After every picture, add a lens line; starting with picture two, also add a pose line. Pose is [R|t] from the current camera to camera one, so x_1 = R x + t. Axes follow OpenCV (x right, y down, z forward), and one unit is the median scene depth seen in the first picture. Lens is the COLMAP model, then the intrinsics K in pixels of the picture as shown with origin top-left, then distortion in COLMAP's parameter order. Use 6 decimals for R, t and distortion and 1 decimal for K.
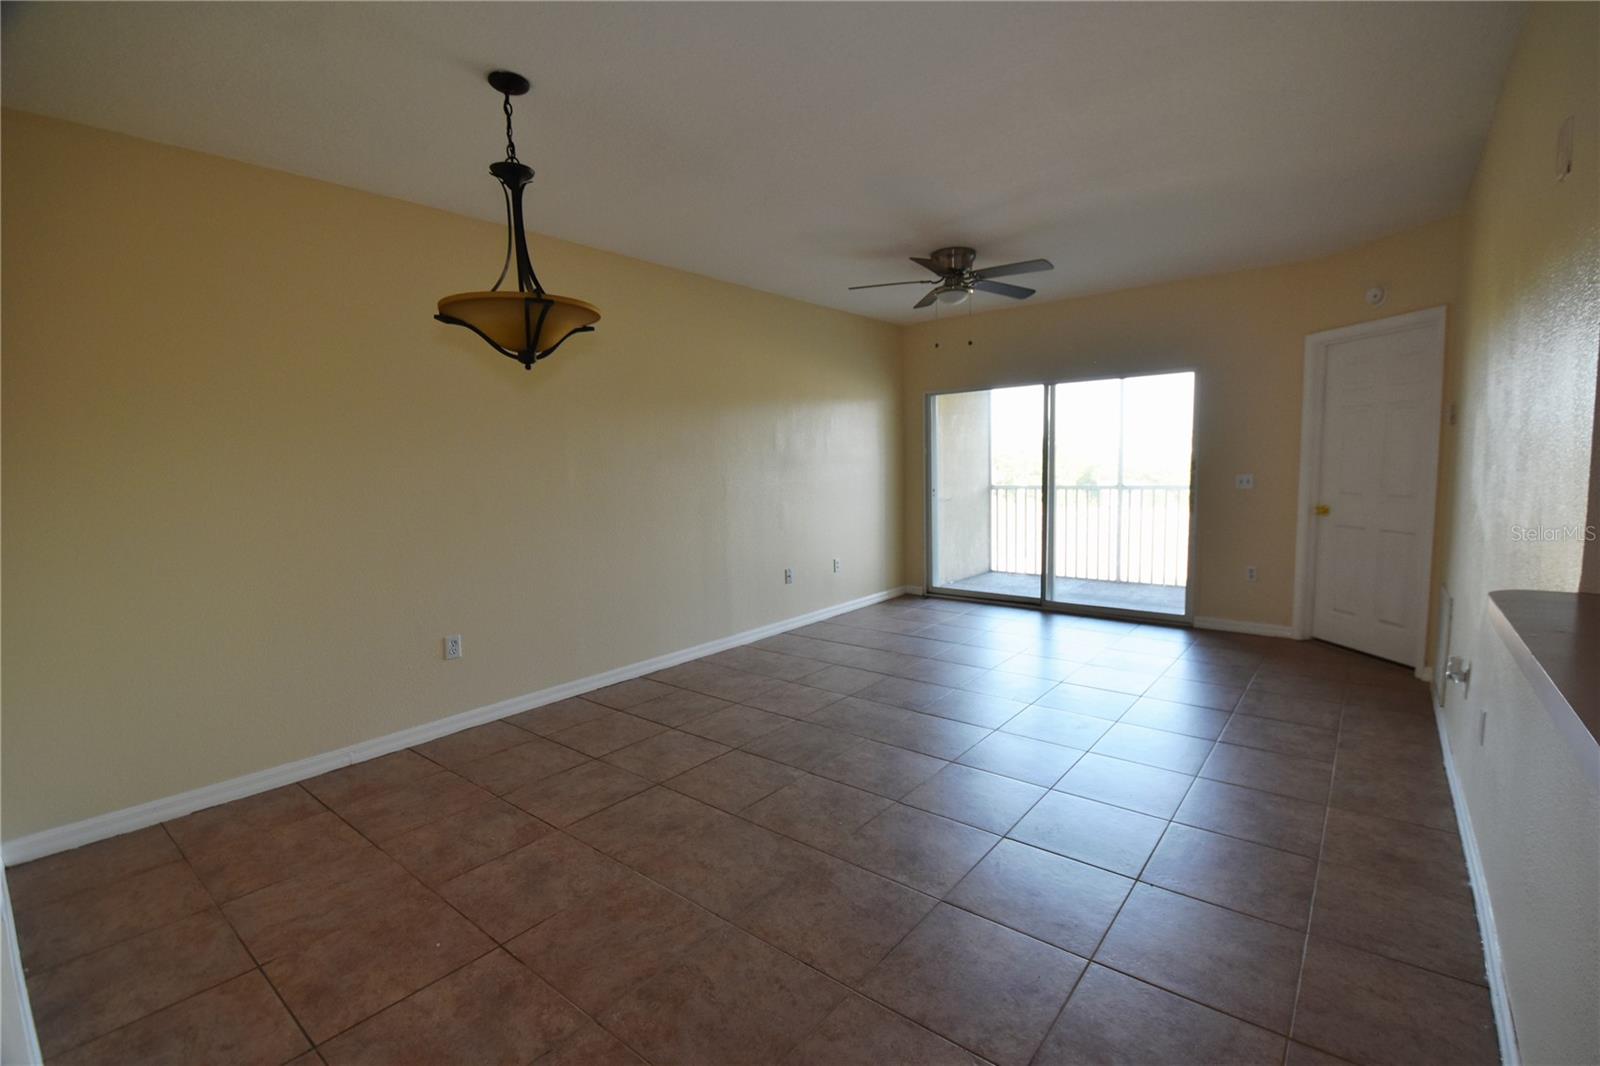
lens RADIAL K [[702.1, 0, 839.2], [0, 702.1, 539.1], [0, 0, 1]] dist [0.017112, -0.025363]
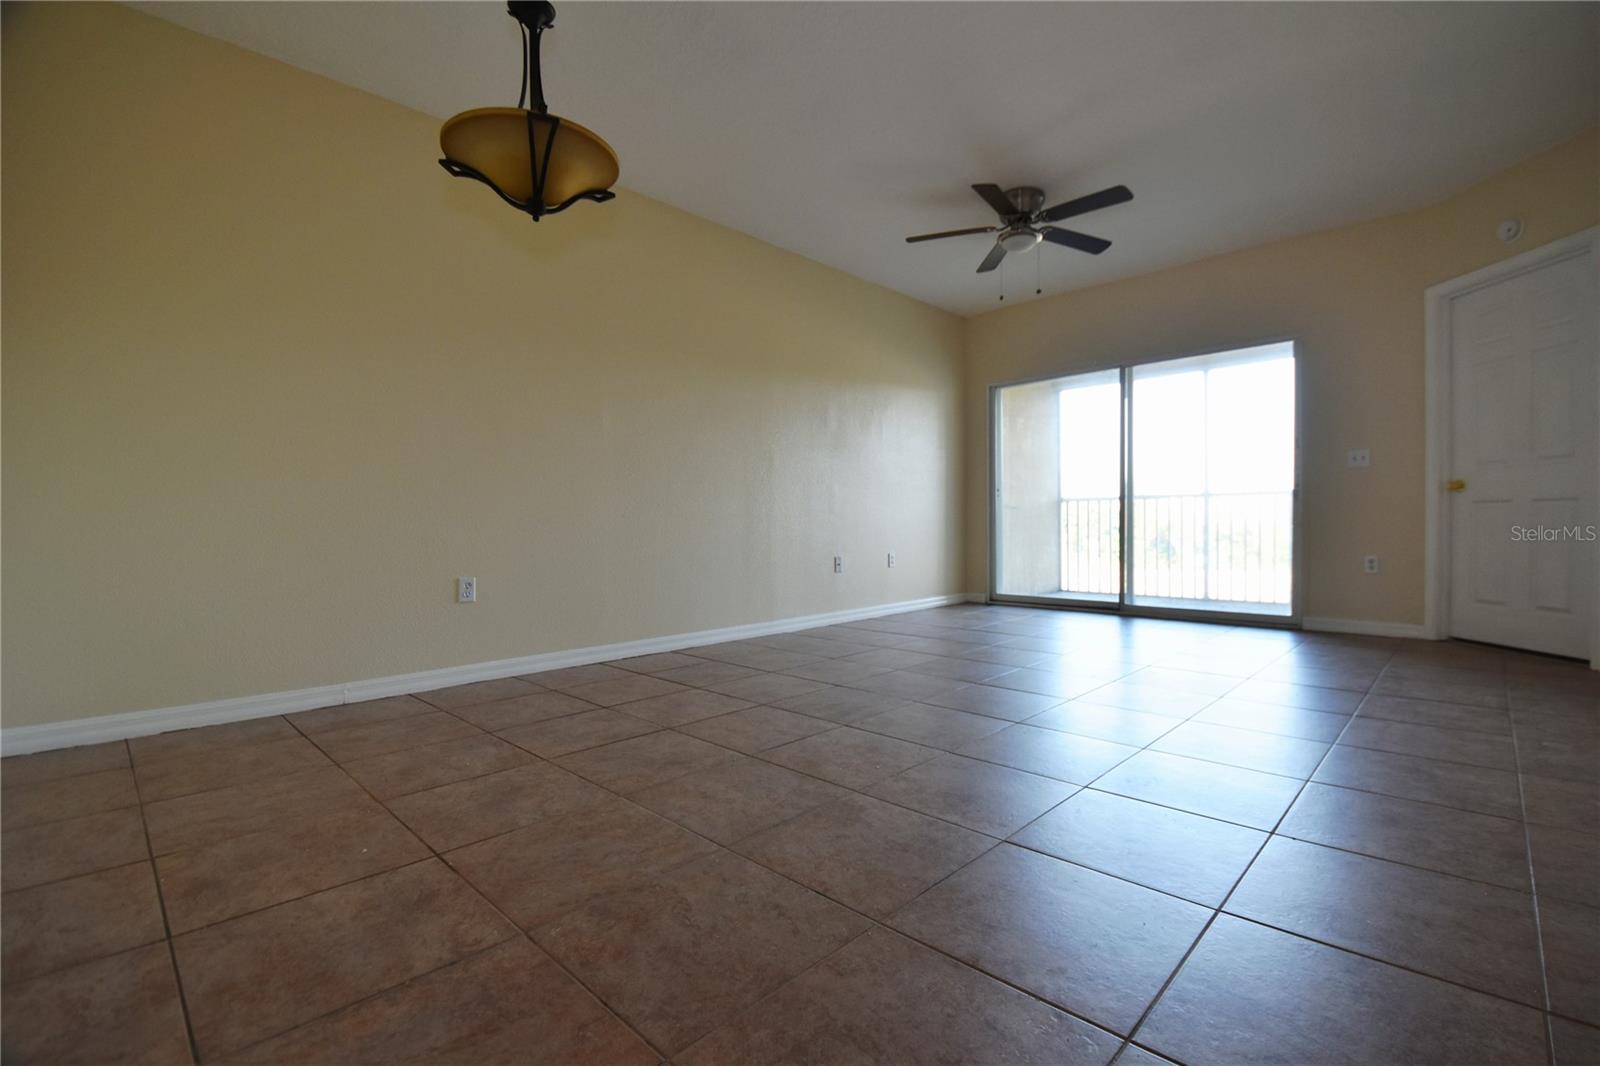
lens RADIAL K [[702.1, 0, 839.2], [0, 702.1, 539.1], [0, 0, 1]] dist [0.017112, -0.025363]
pose [[0.995805, 0.014904, -0.090278, 0.028000], [-0.022660, 0.996080, -0.085509, 0.223422], [0.088650, 0.087196, 0.992239, 0.177123]]
